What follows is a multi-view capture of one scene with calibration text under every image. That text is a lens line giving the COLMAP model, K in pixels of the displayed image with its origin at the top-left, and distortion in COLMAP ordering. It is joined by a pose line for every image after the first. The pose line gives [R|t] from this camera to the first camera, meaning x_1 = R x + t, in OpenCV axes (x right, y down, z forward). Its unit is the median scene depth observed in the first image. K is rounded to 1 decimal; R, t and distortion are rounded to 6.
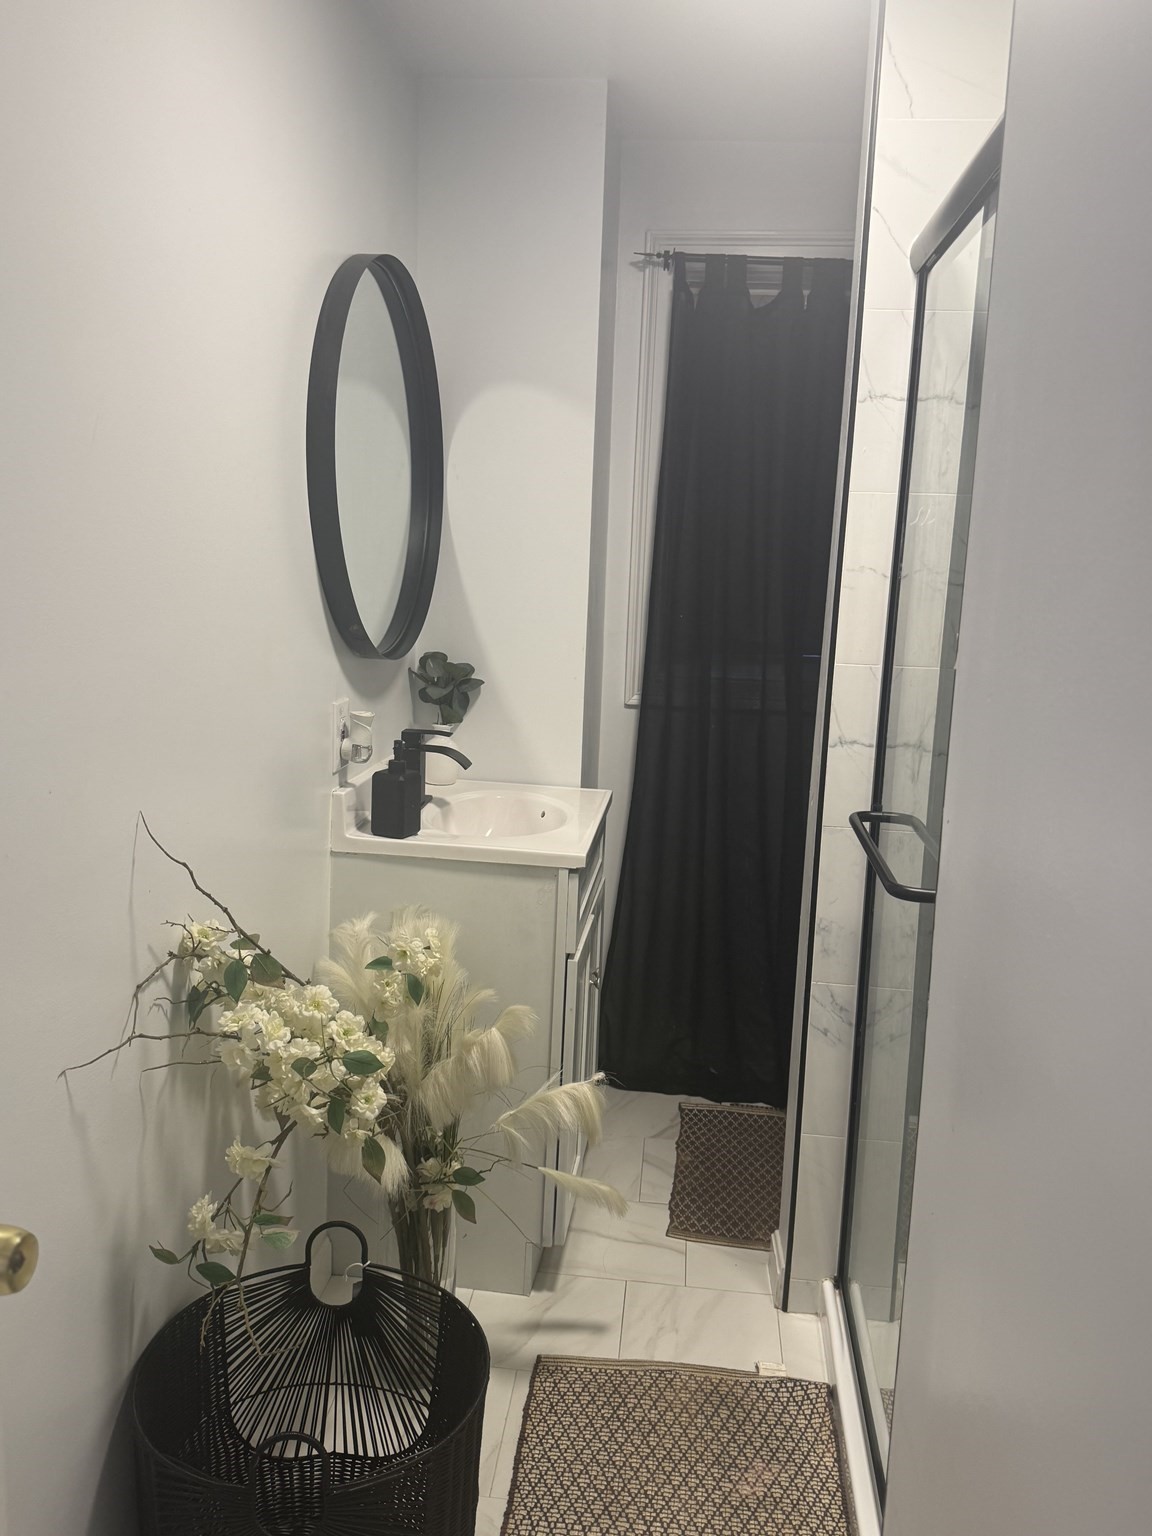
lens RADIAL K [[1203.5, 0, 576.0], [0, 1203.5, 768.0], [0, 0, 1]] dist [0.049529, -0.001625]
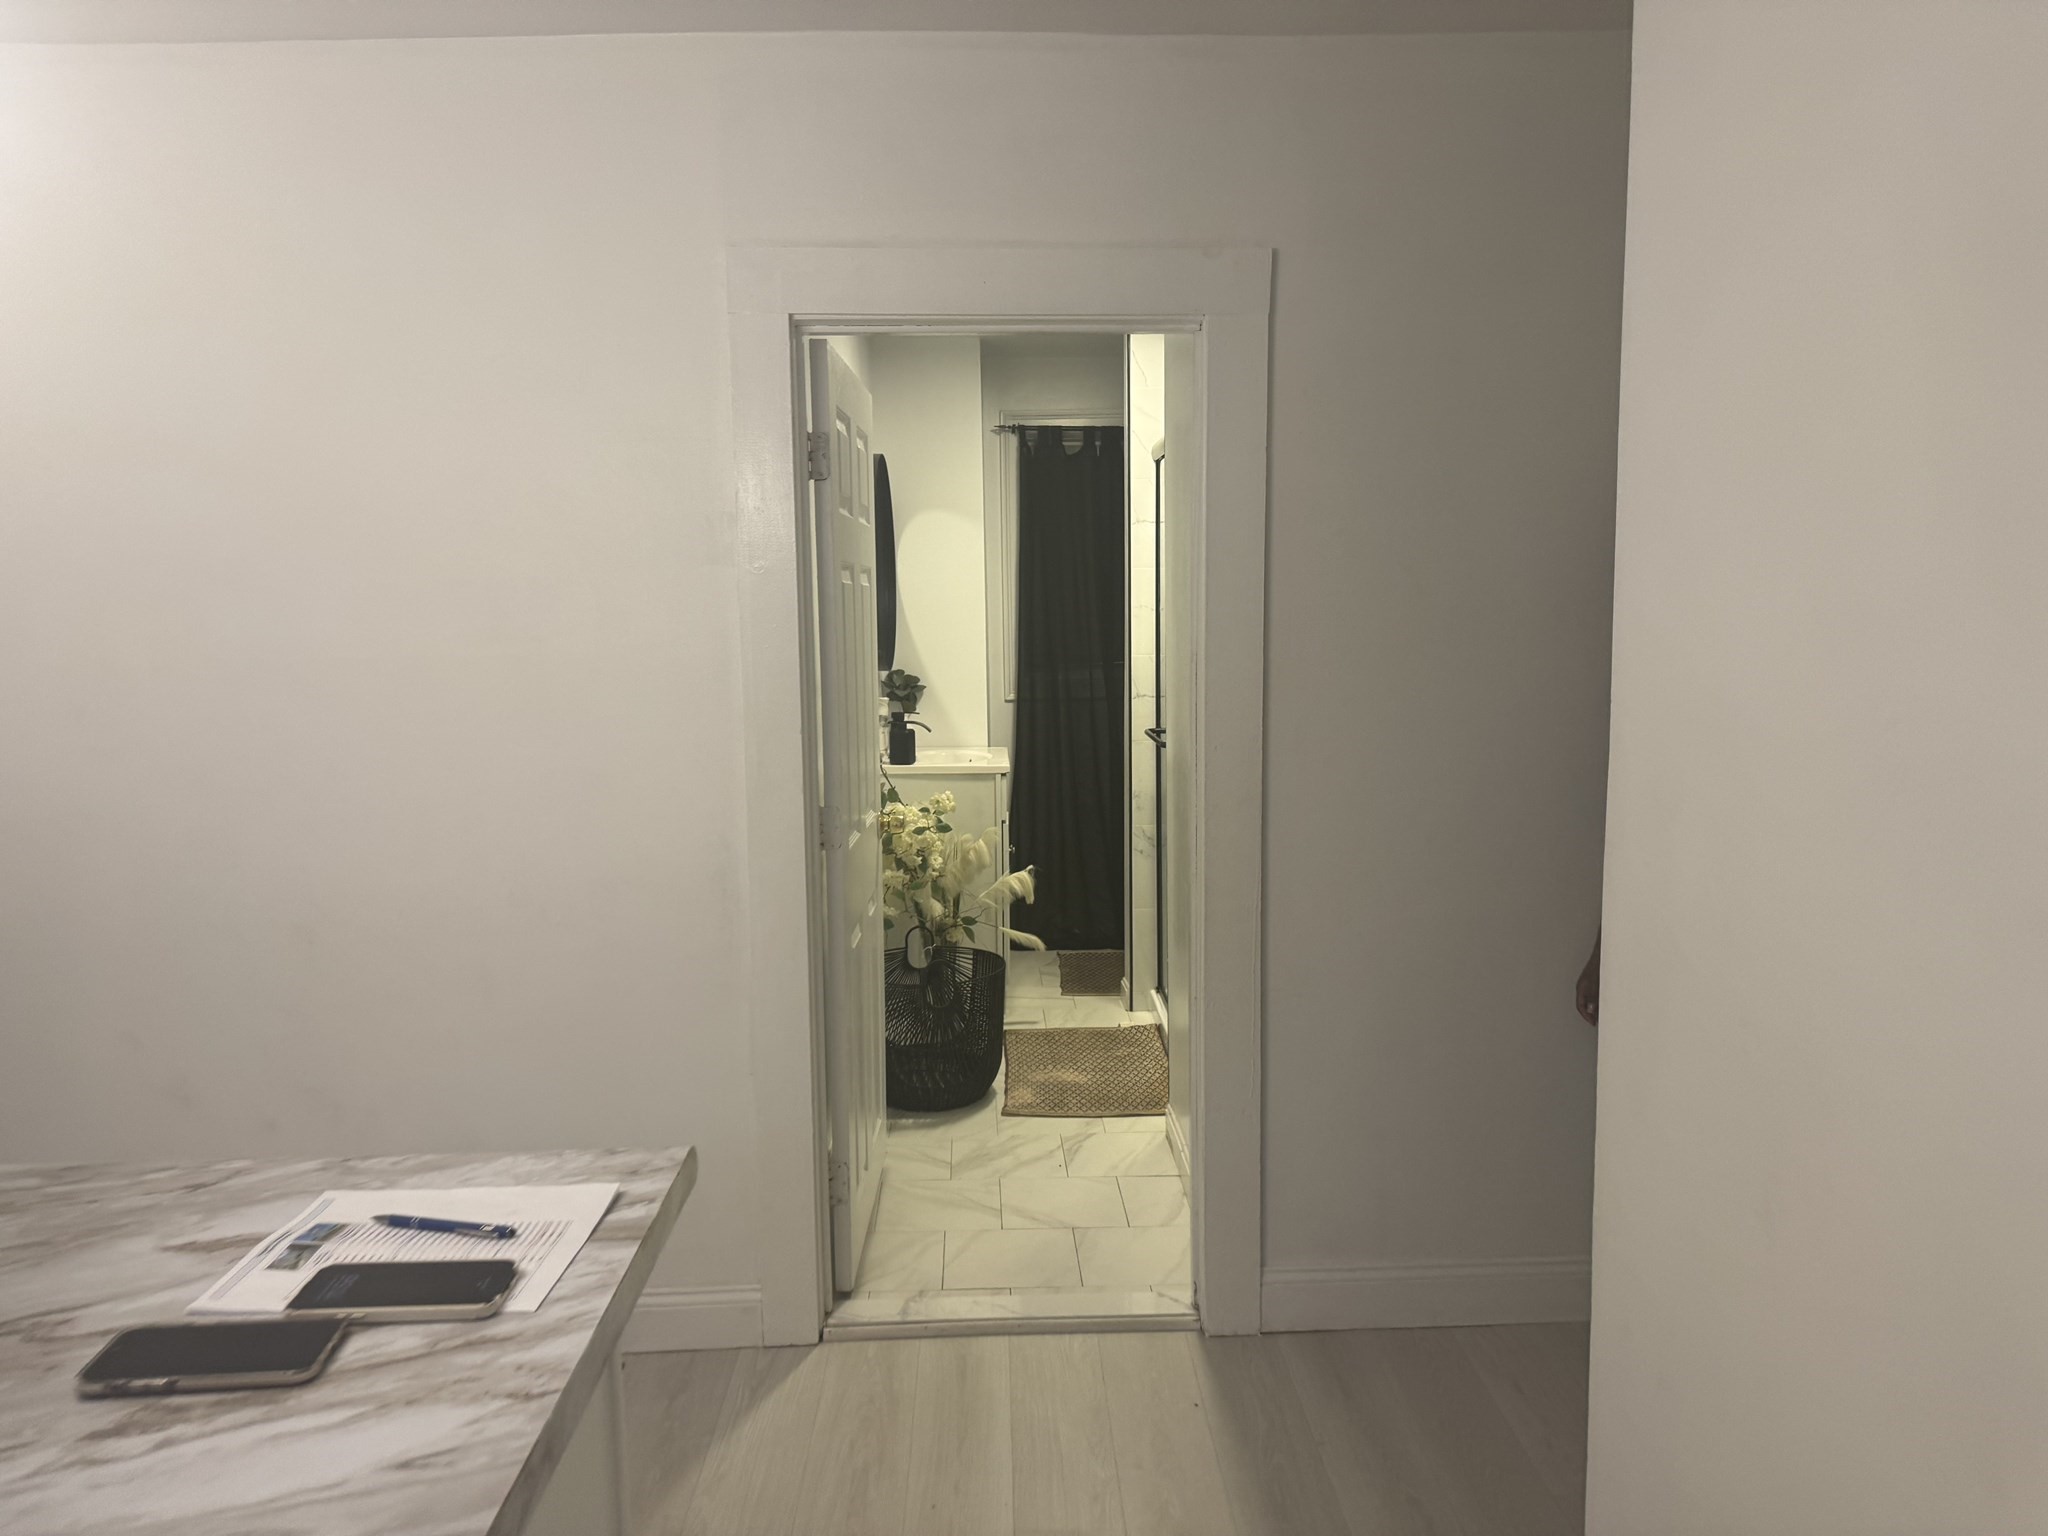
lens RADIAL K [[1439.1, 0, 1025.7], [0, 1439.1, 774.6], [0, 0, 1]] dist [0.073308, -0.088259]
pose [[0.989354, -0.063572, 0.130909, -0.235649], [0.071627, 0.995758, -0.057763, 0.196436], [-0.126682, 0.066525, 0.989710, -1.096900]]
